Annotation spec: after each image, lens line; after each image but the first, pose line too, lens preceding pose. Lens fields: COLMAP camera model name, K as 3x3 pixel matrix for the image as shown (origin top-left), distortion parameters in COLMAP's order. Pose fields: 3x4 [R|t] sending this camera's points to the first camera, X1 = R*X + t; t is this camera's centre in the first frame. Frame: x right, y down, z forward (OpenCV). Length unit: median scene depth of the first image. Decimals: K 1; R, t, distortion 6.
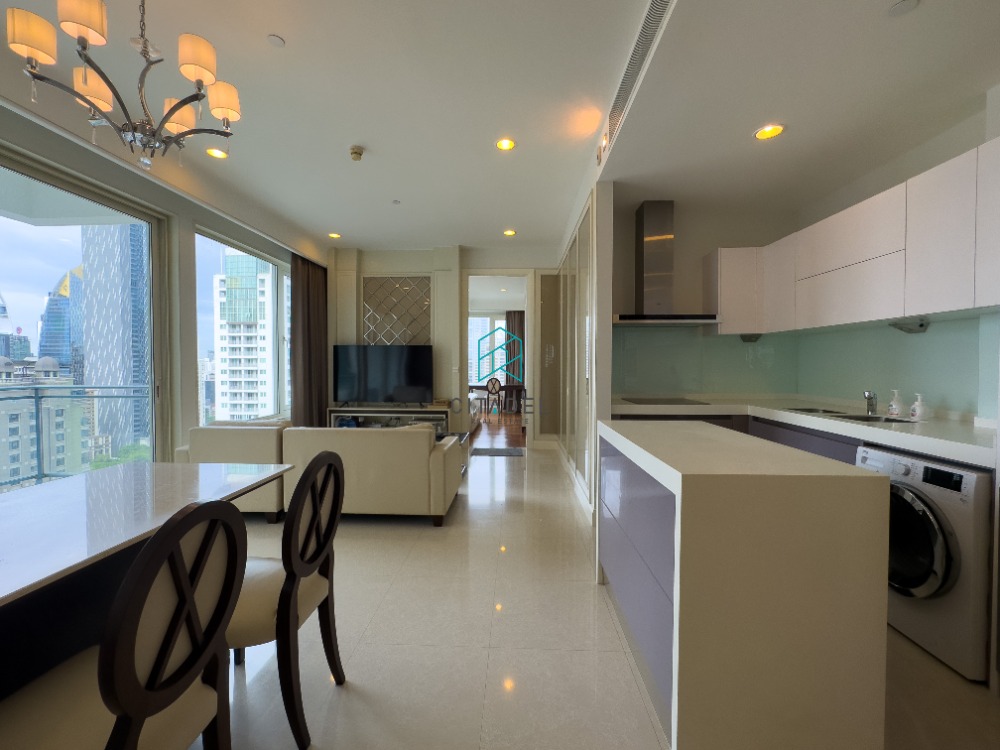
lens RADIAL K [[417.3, 0, 494.2], [0, 417.3, 374.1], [0, 0, 1]] dist [-0.001051, 0.000858]
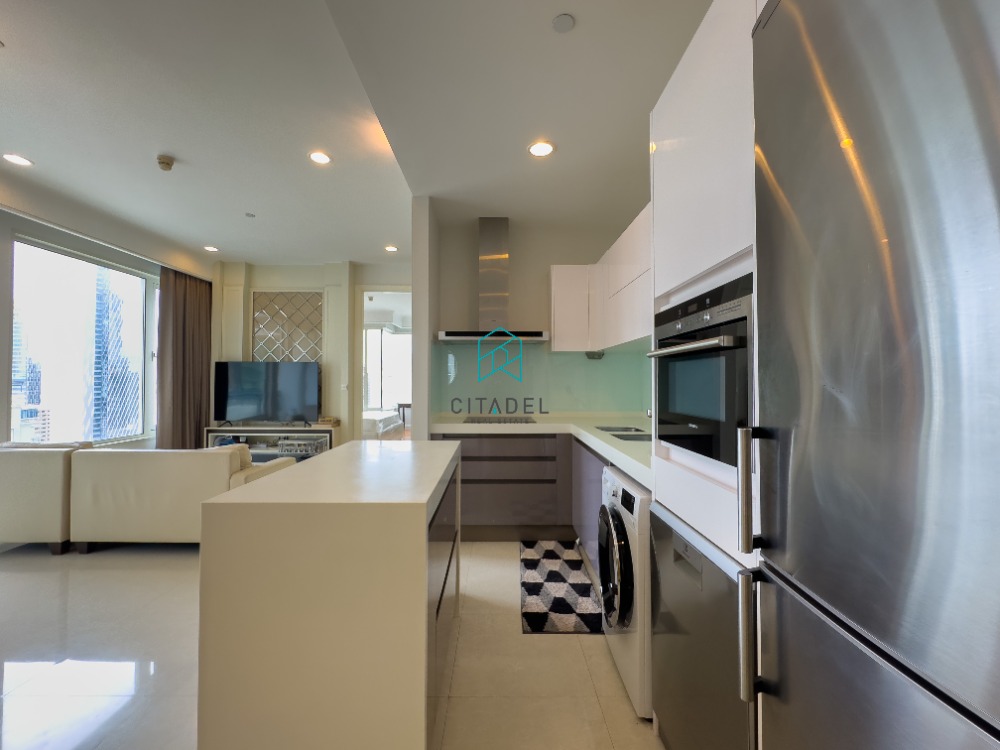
lens RADIAL K [[417.3, 0, 498.3], [0, 417.3, 376.8], [0, 0, 1]] dist [-0.001051, 0.000858]
pose [[0.998768, 0.000583, 0.049613, 0.226955], [0.001179, 0.999370, -0.035483, -0.000333], [-0.049602, 0.035498, 0.998138, 0.010391]]
